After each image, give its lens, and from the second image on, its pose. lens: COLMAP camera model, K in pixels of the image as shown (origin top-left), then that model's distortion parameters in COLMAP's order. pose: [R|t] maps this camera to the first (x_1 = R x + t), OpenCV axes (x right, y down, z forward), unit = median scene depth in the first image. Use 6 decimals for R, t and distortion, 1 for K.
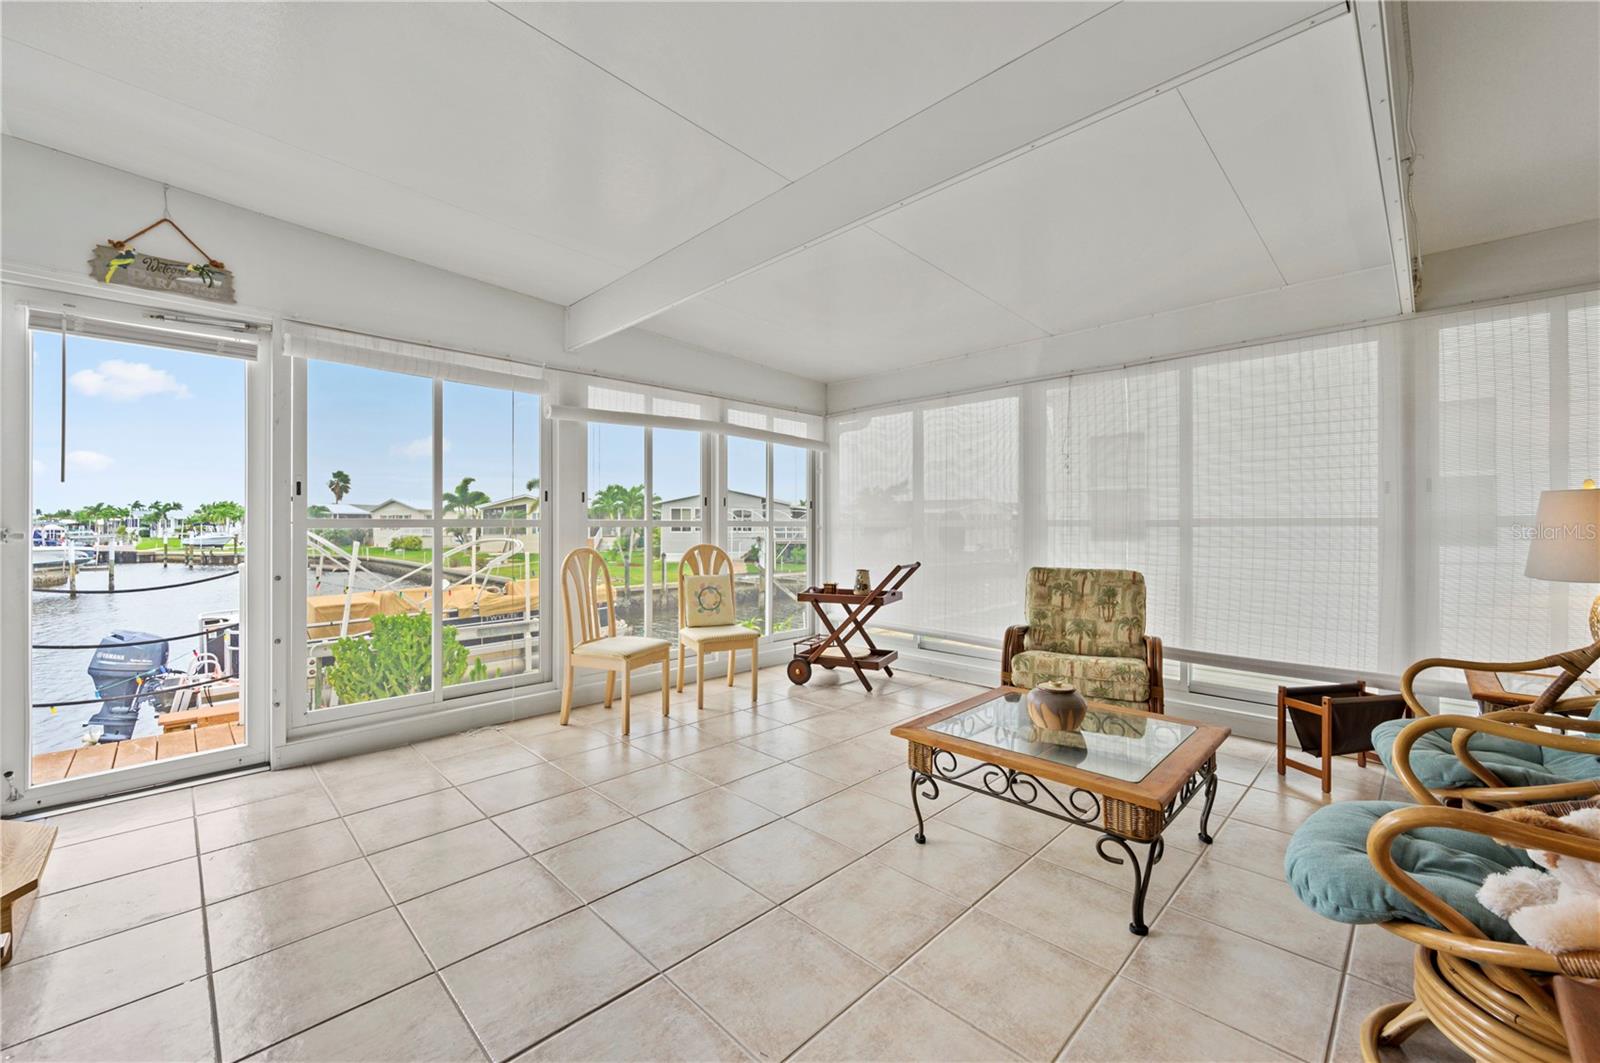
lens RADIAL K [[636.7, 0, 803.2], [0, 636.7, 525.5], [0, 0, 1]] dist [0.000684, 0.000163]
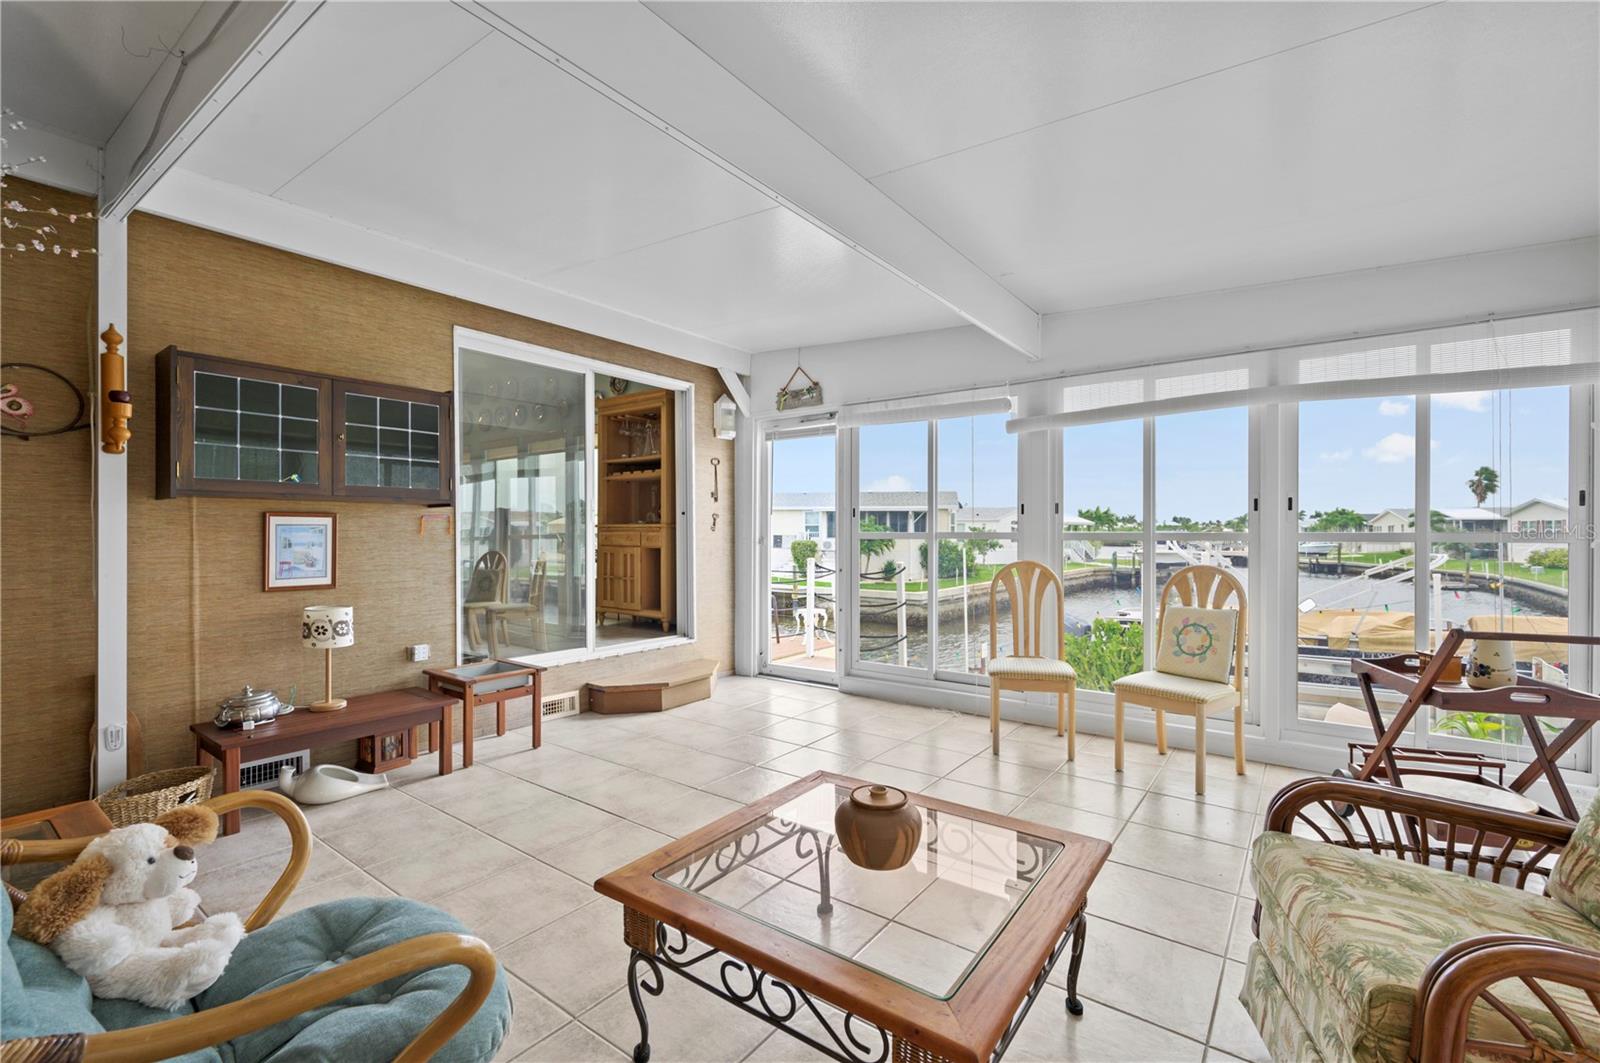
lens RADIAL K [[692.8, 0, 775.6], [0, 692.8, 542.4], [0, 0, 1]] dist [-0.008291, -0.000146]
pose [[0.118268, 0.014680, -0.992873, 0.326238], [-0.001692, 0.999892, 0.014582, -0.004379], [0.992980, -0.000045, 0.118280, 0.241181]]
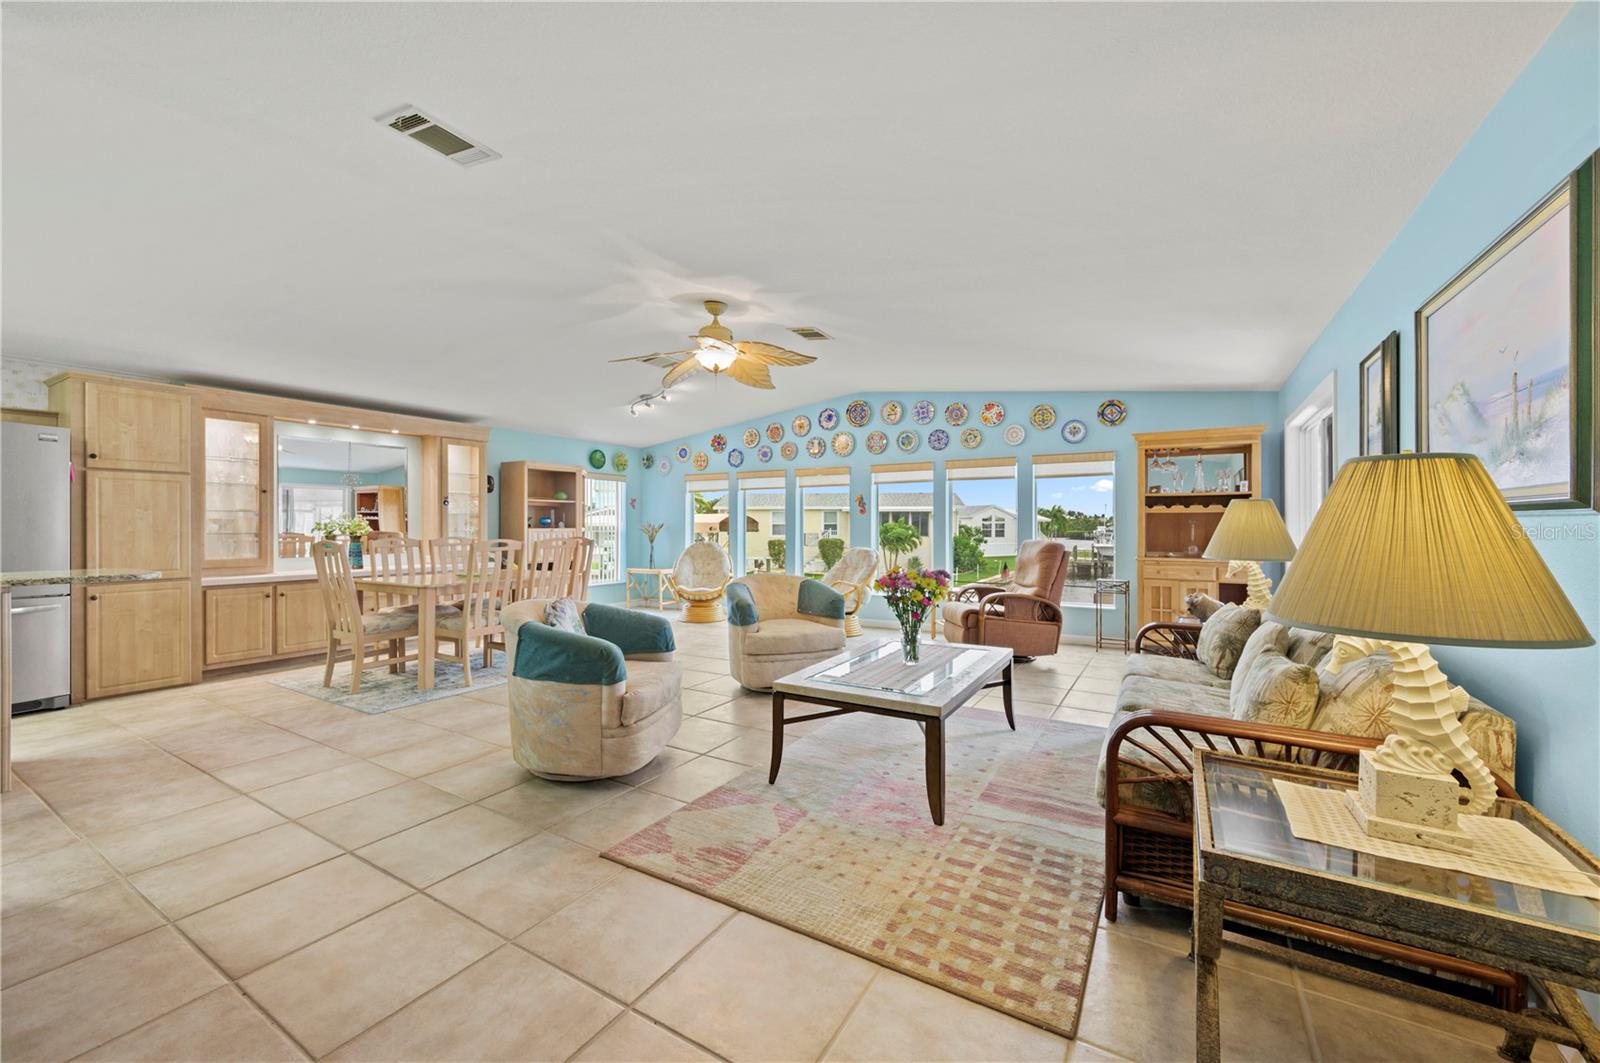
lens RADIAL K [[636.7, 0, 796.4], [0, 636.7, 523.6], [0, 0, 1]] dist [0.000684, 0.000163]
pose [[0.239952, -0.002719, -0.970781, 0.127810], [0.000016, 0.999996, -0.002797, -0.048641], [0.970785, 0.000656, 0.239951, -0.411691]]
